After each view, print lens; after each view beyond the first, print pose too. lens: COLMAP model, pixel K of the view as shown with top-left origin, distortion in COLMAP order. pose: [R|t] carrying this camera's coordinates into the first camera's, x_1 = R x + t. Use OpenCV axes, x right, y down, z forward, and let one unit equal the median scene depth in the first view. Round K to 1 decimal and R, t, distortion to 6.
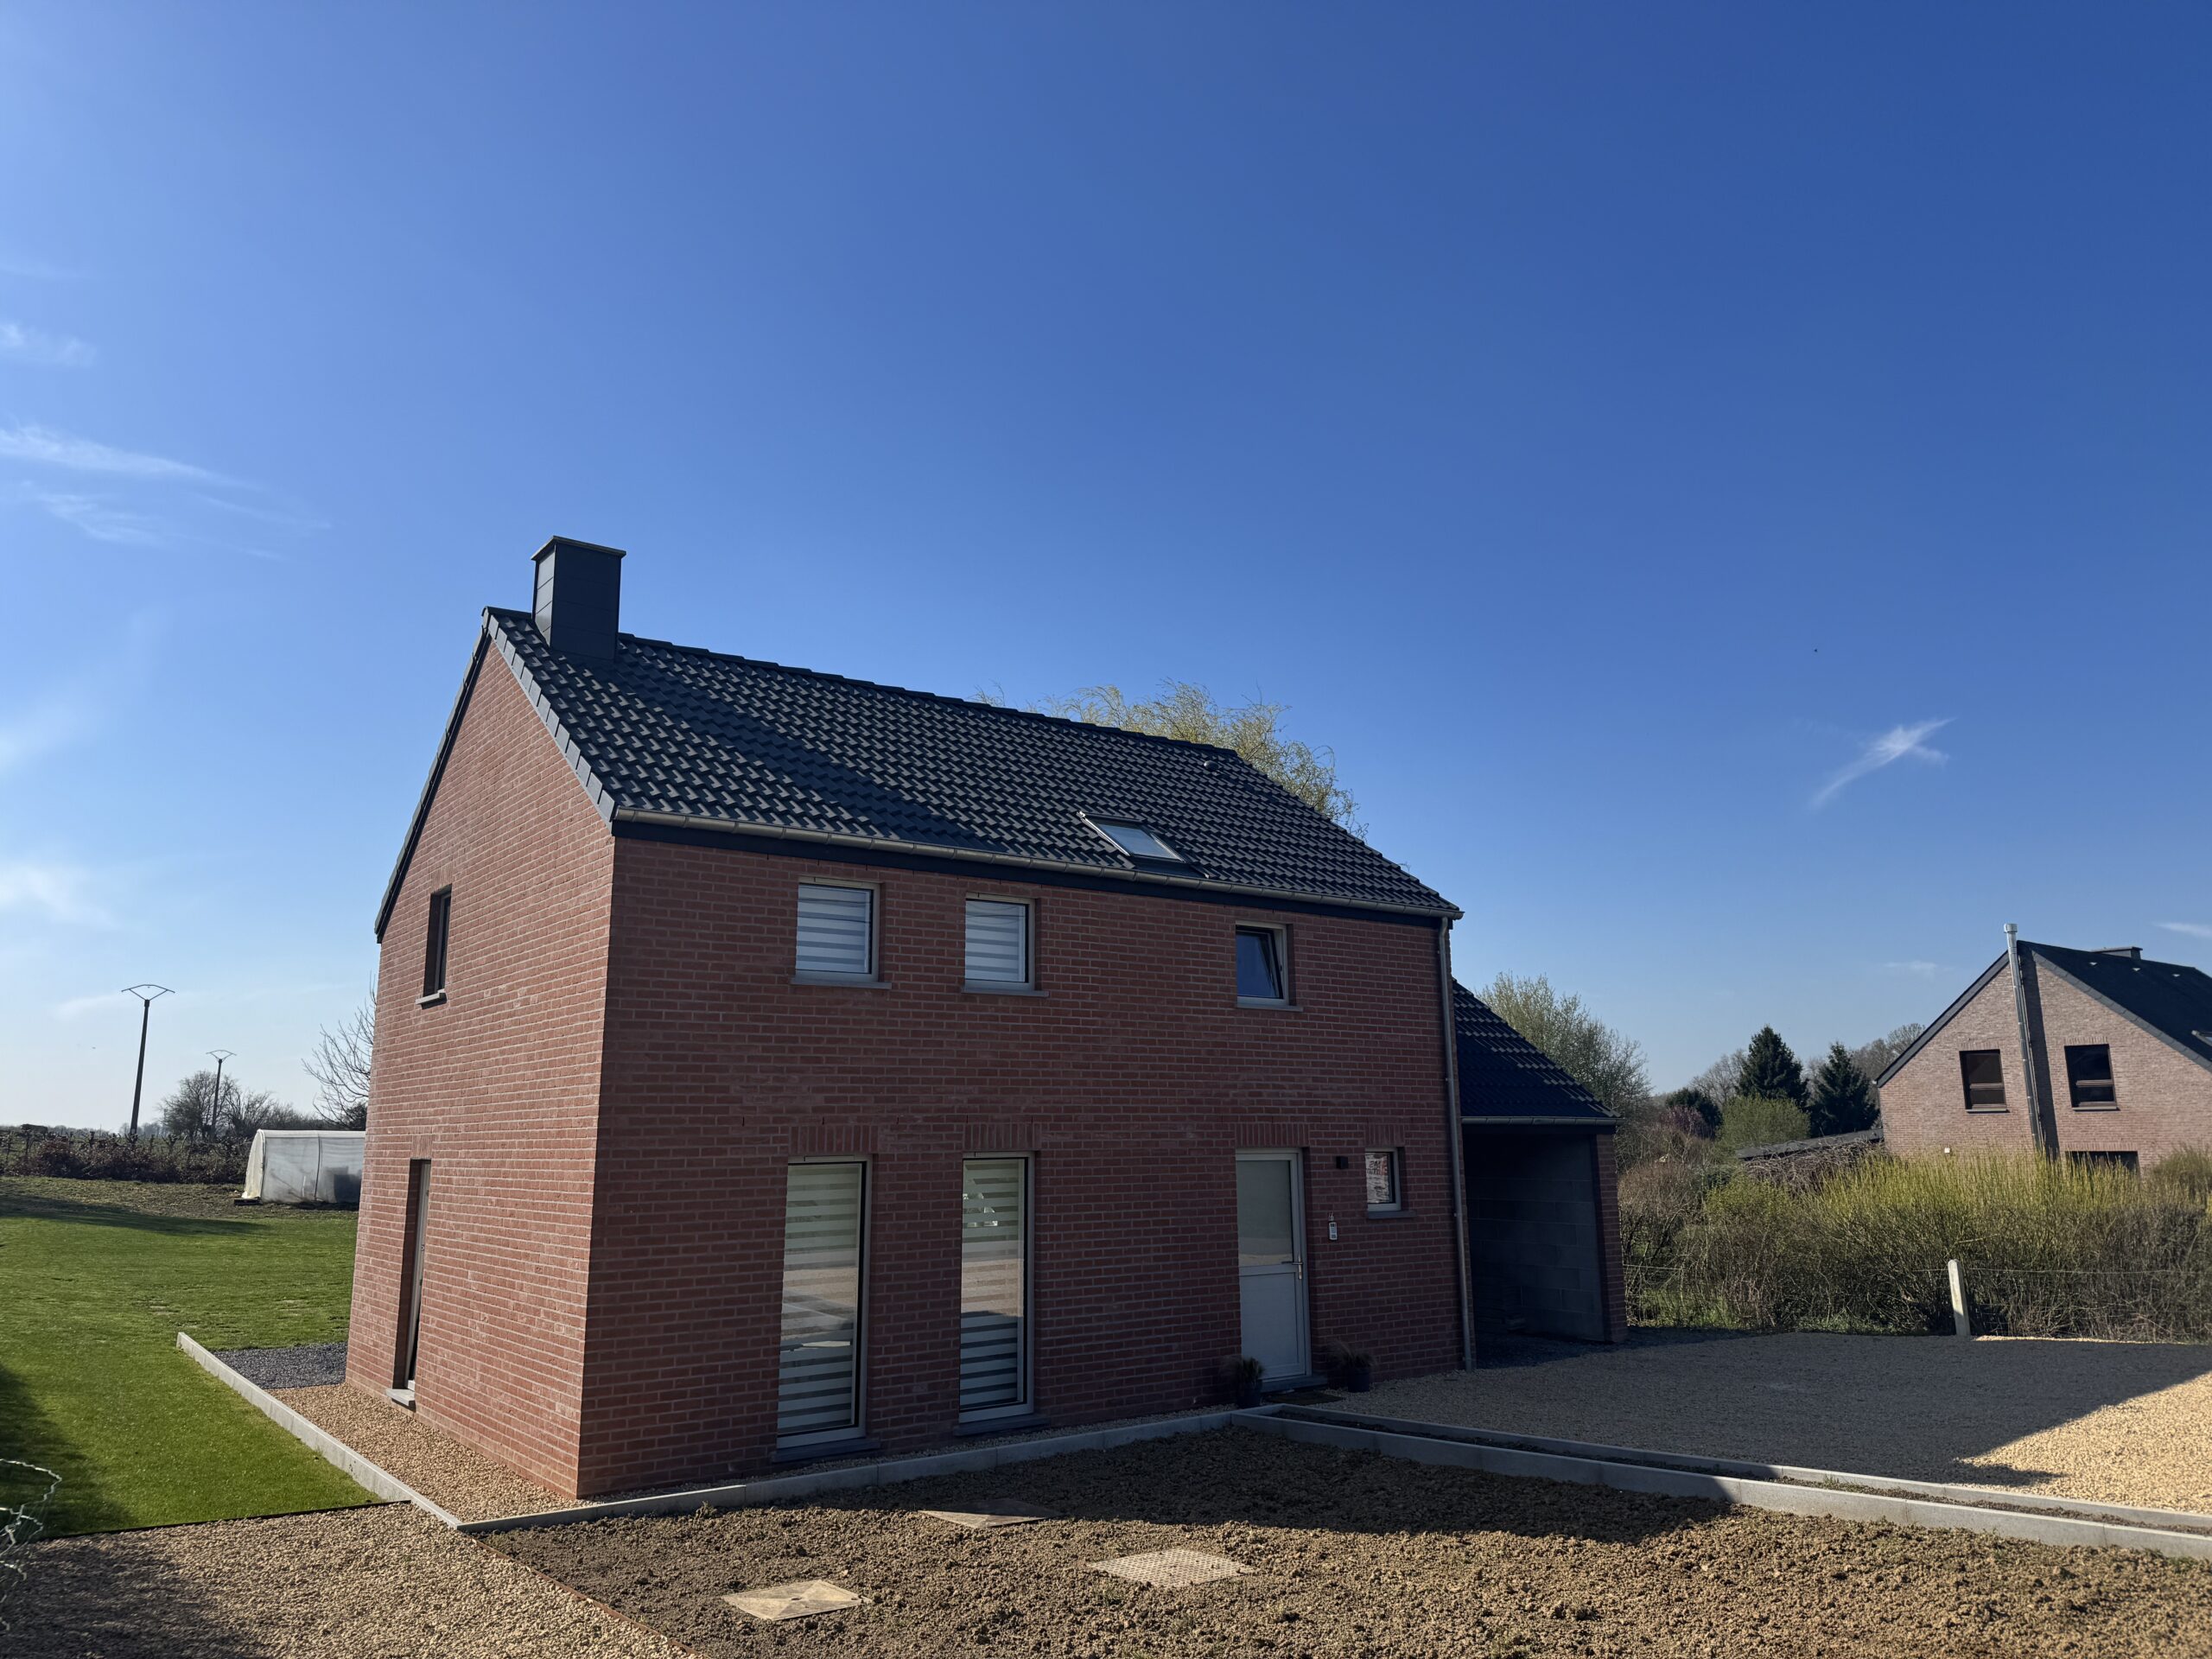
lens RADIAL K [[1569.7, 0, 1105.8], [0, 1569.7, 854.9], [0, 0, 1]] dist [-0.000461, -0.001260]
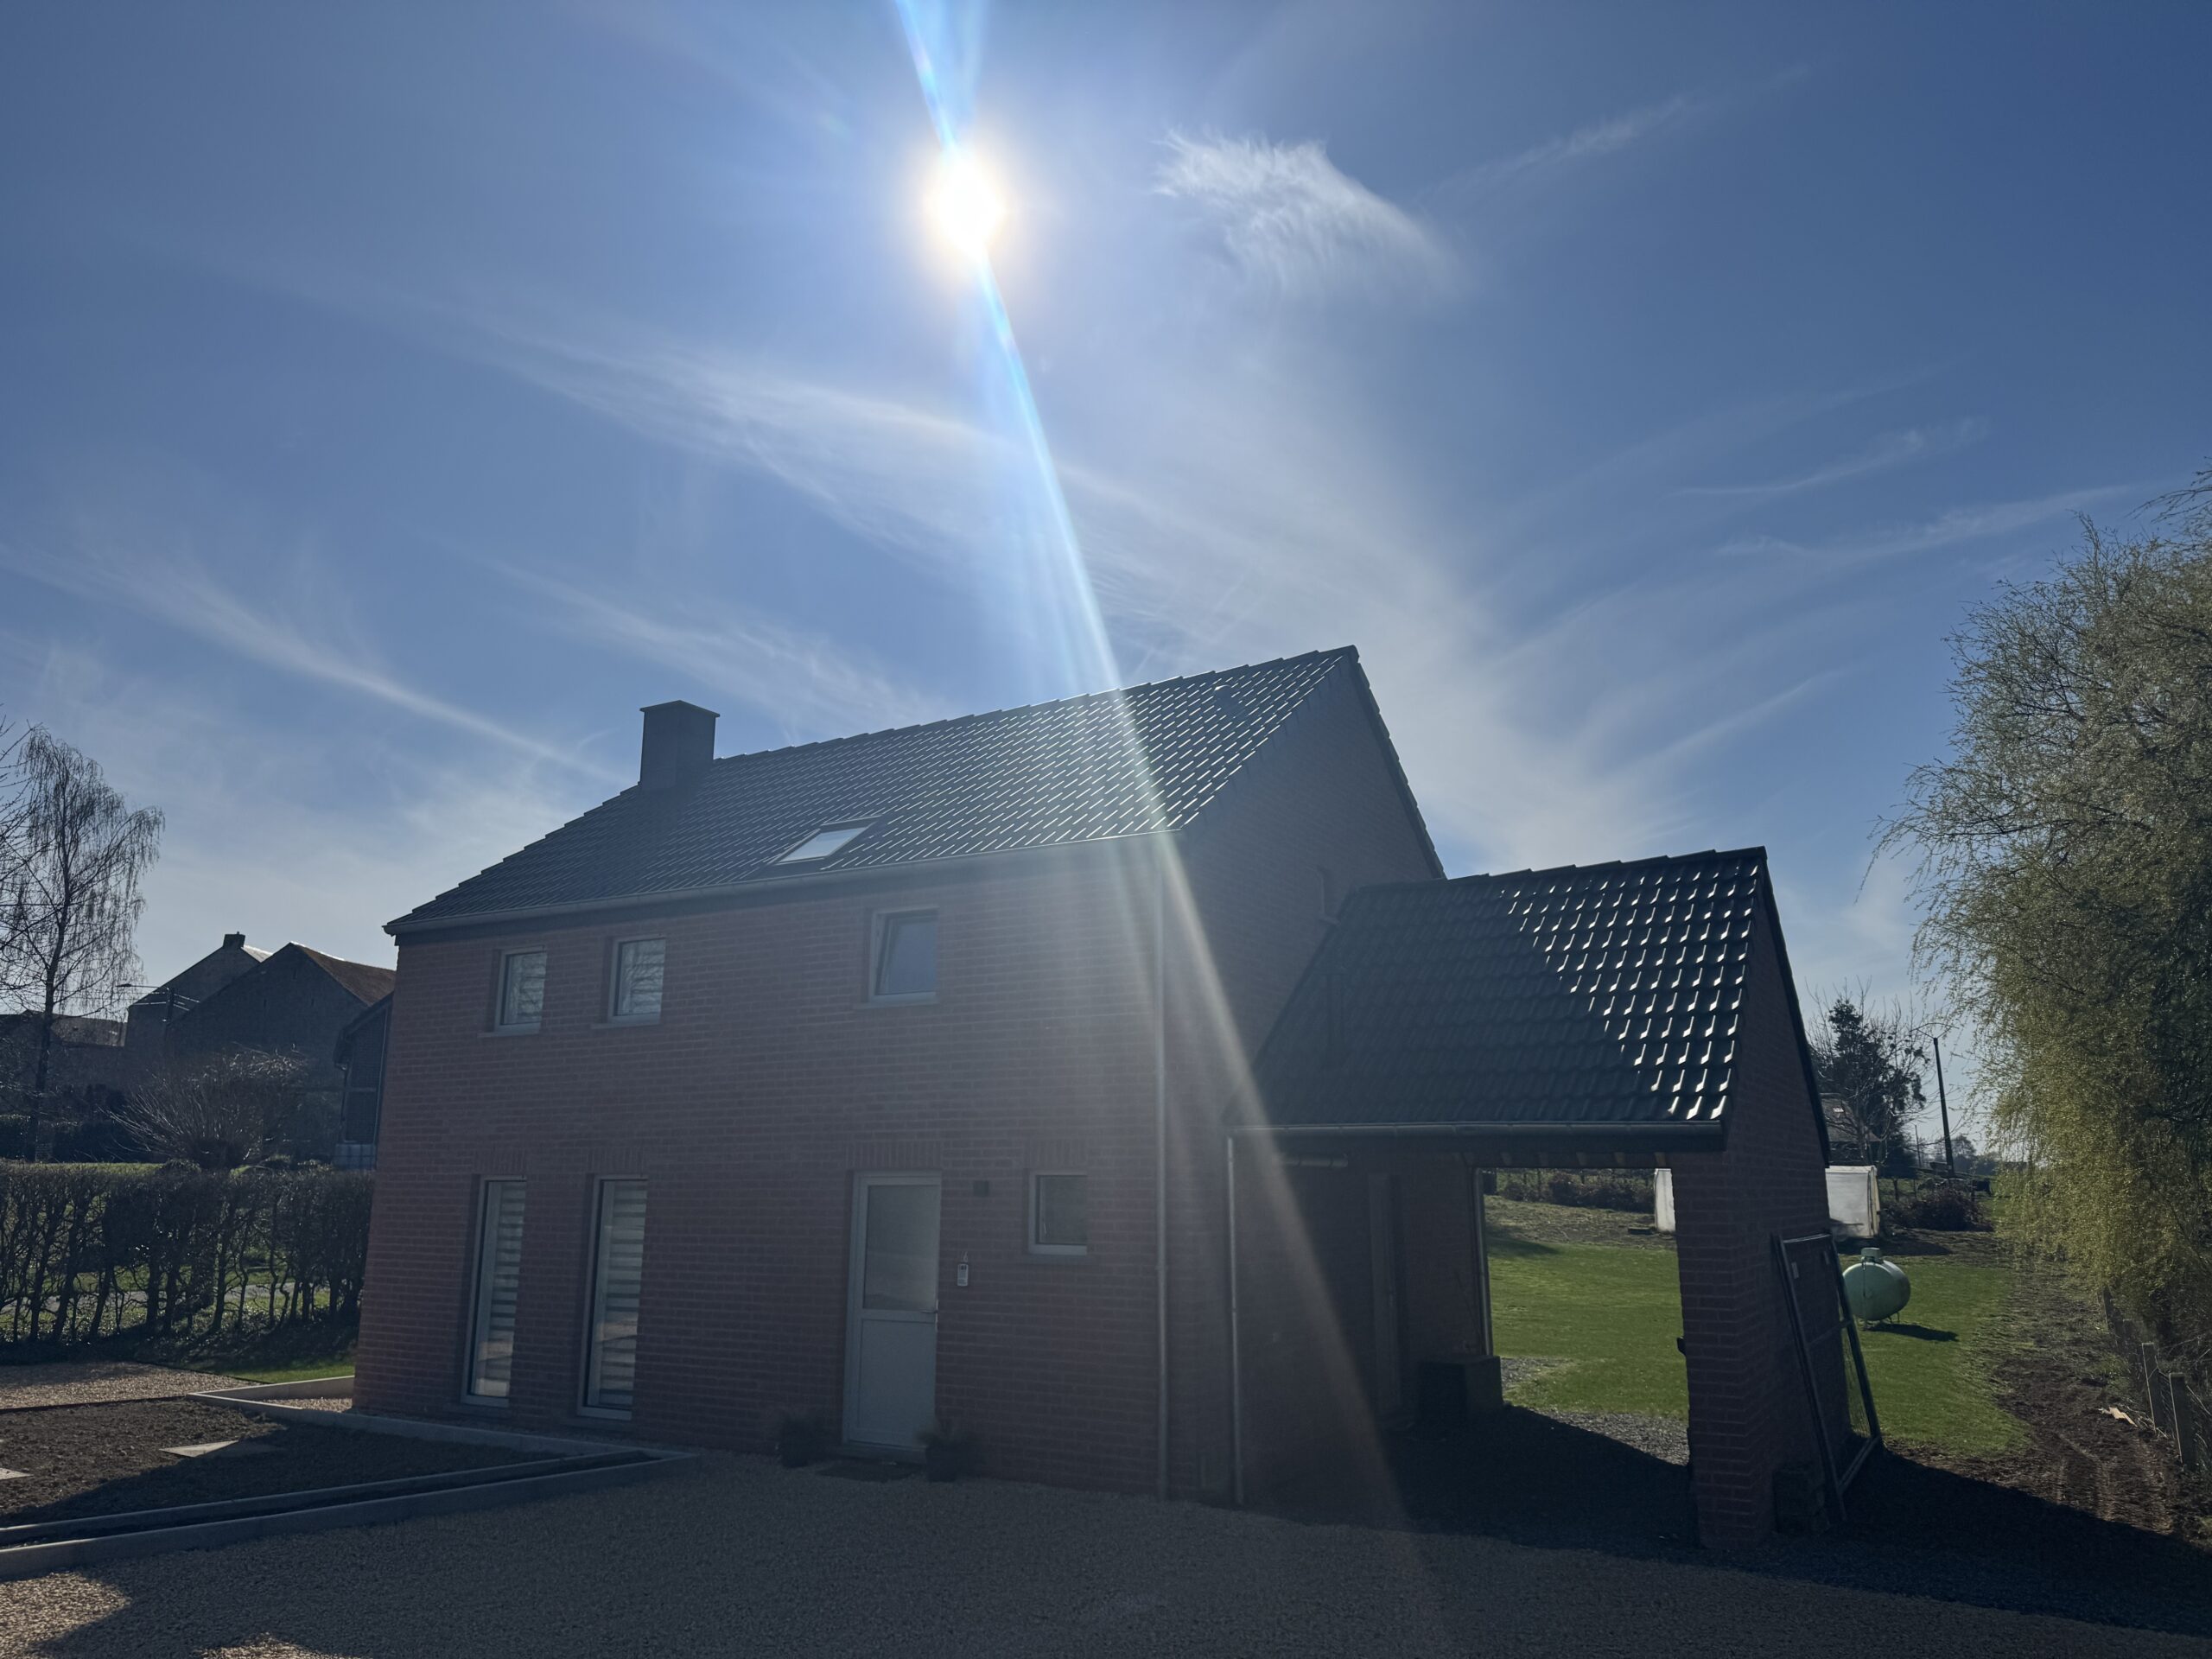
lens RADIAL K [[1552.7, 0, 1074.4], [0, 1552.7, 841.1], [0, 0, 1]] dist [0.106390, -0.198324]
pose [[0.387546, -0.191002, -0.901846, 0.334563], [0.163048, 0.977078, -0.136869, 0.051461], [0.907317, -0.094002, 0.409805, 0.270859]]
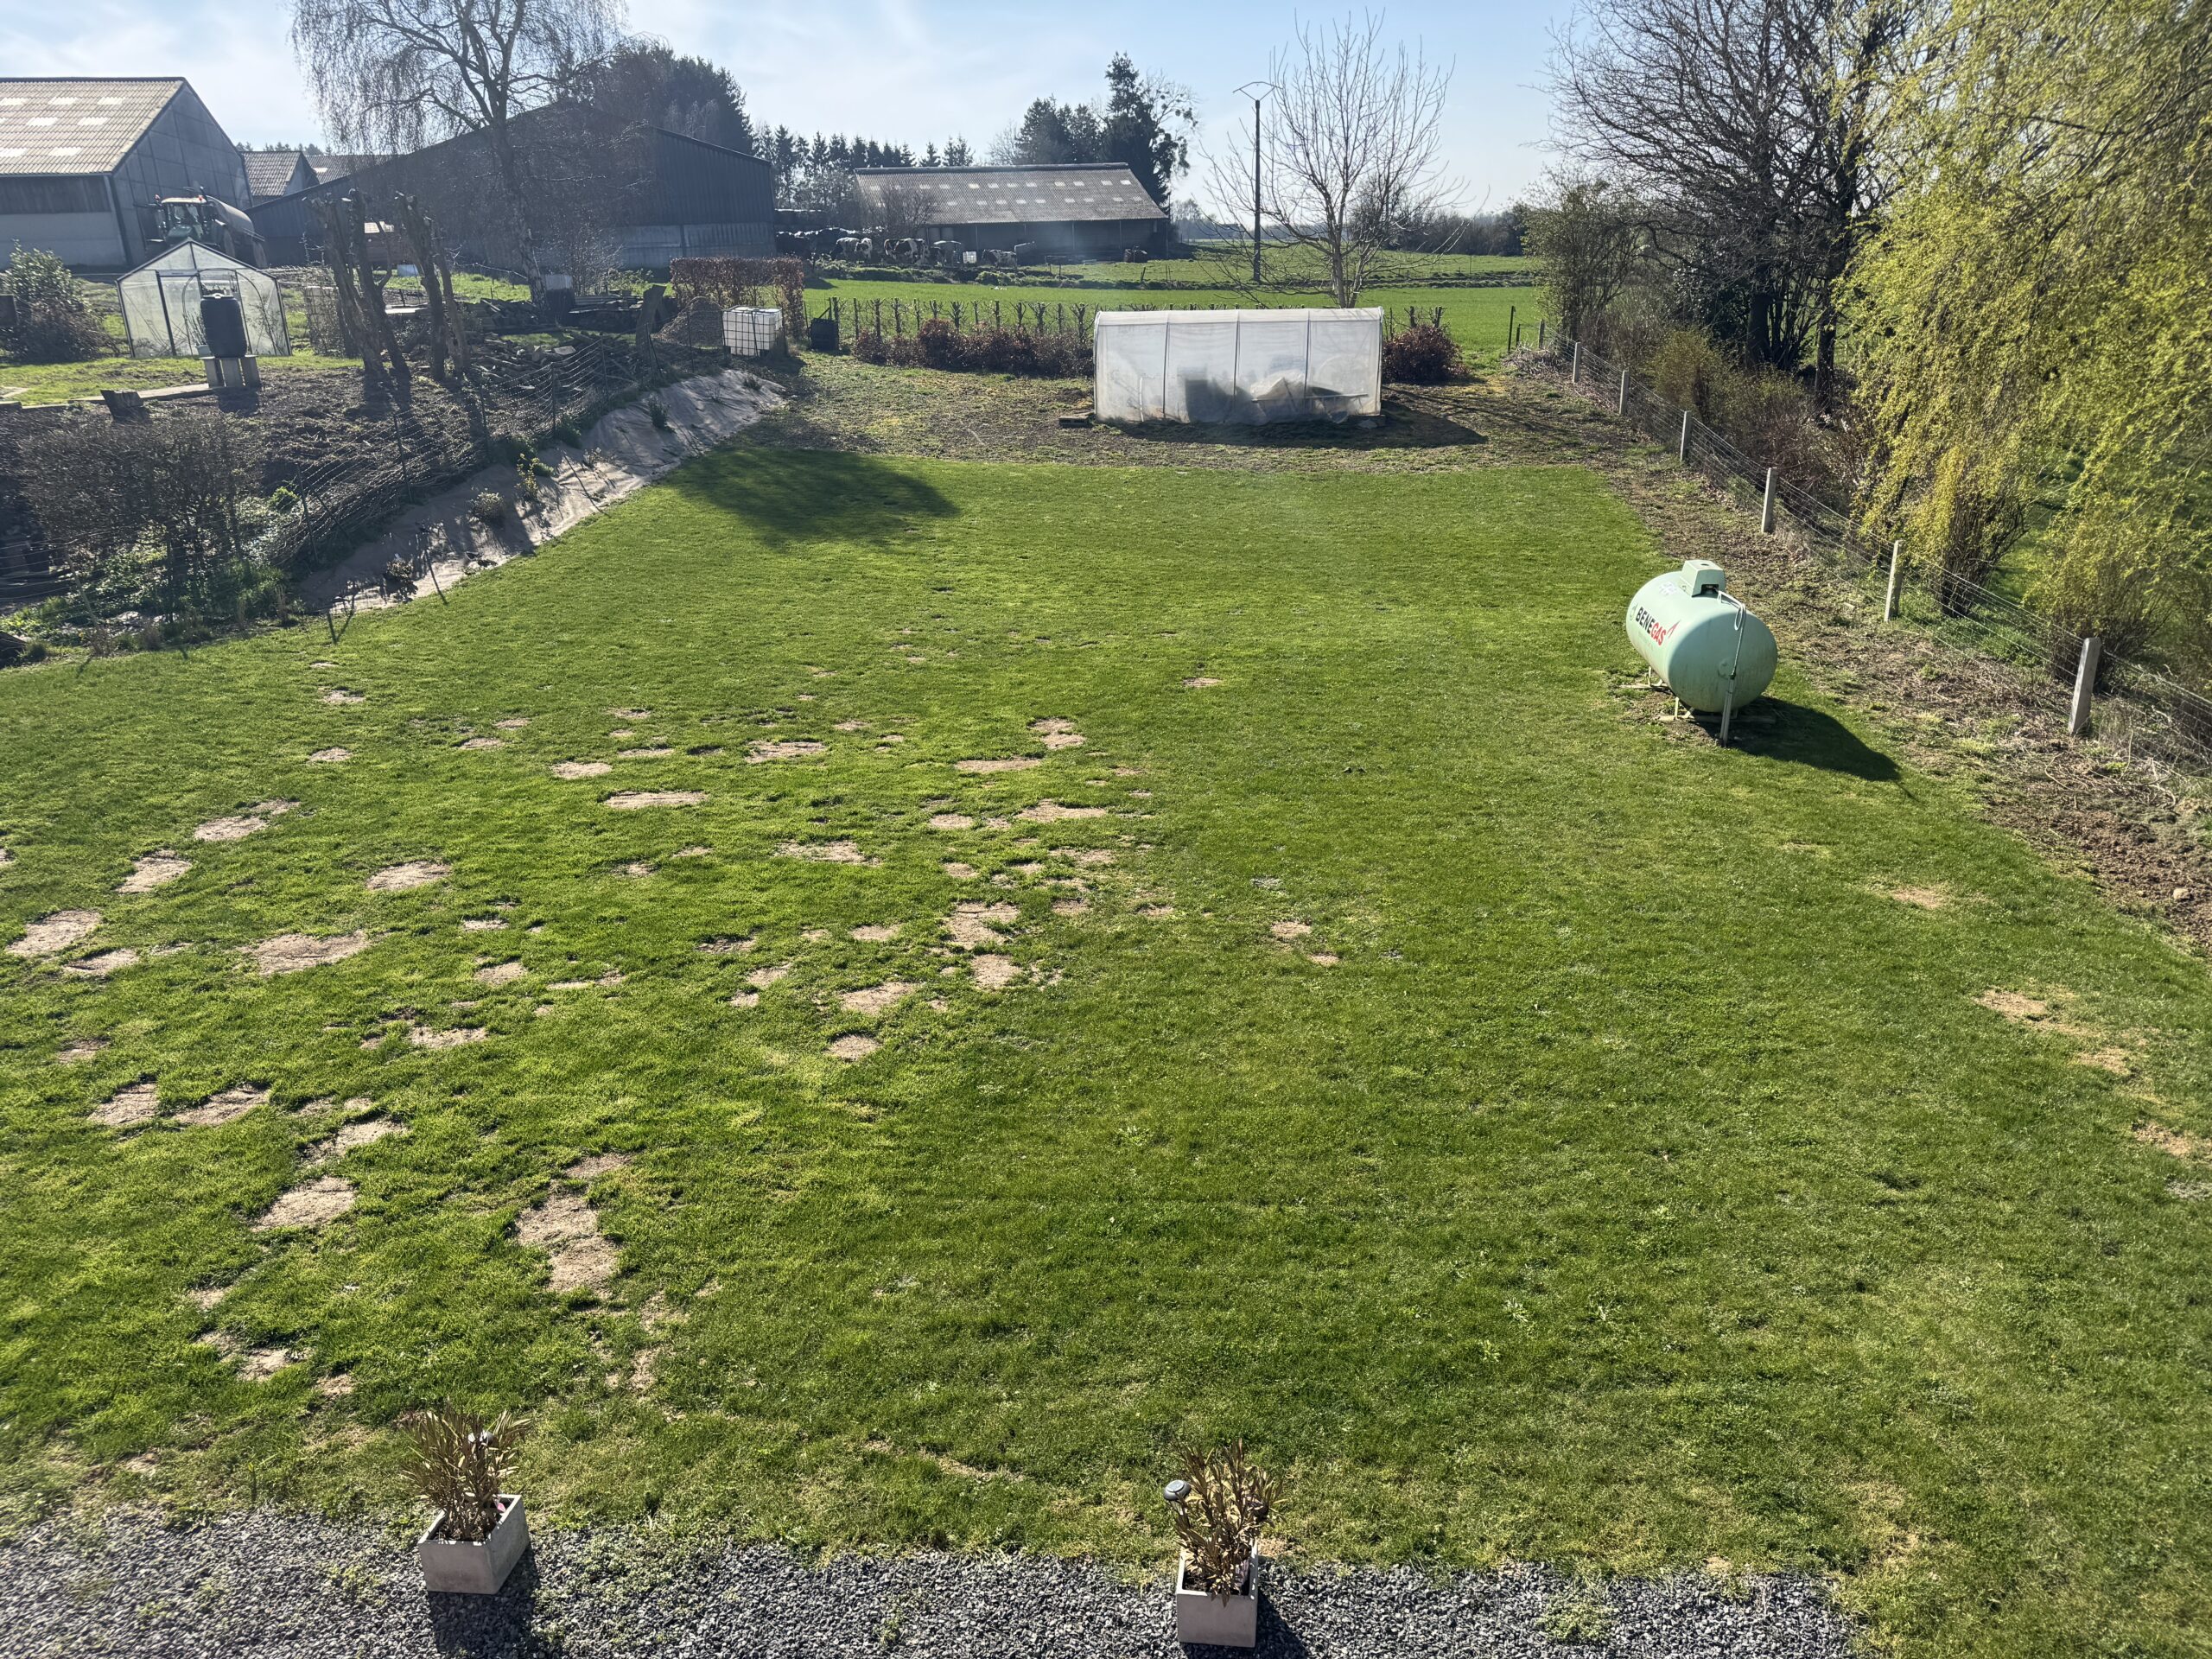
lens RADIAL K [[1552.7, 0, 1074.4], [0, 1552.7, 841.1], [0, 0, 1]] dist [0.106390, -0.198324]
pose [[0.745348, 0.217823, -0.630087, -0.053485], [0.147053, 0.868123, 0.474066, 0.050793], [0.650255, -0.446001, 0.615022, 0.511944]]
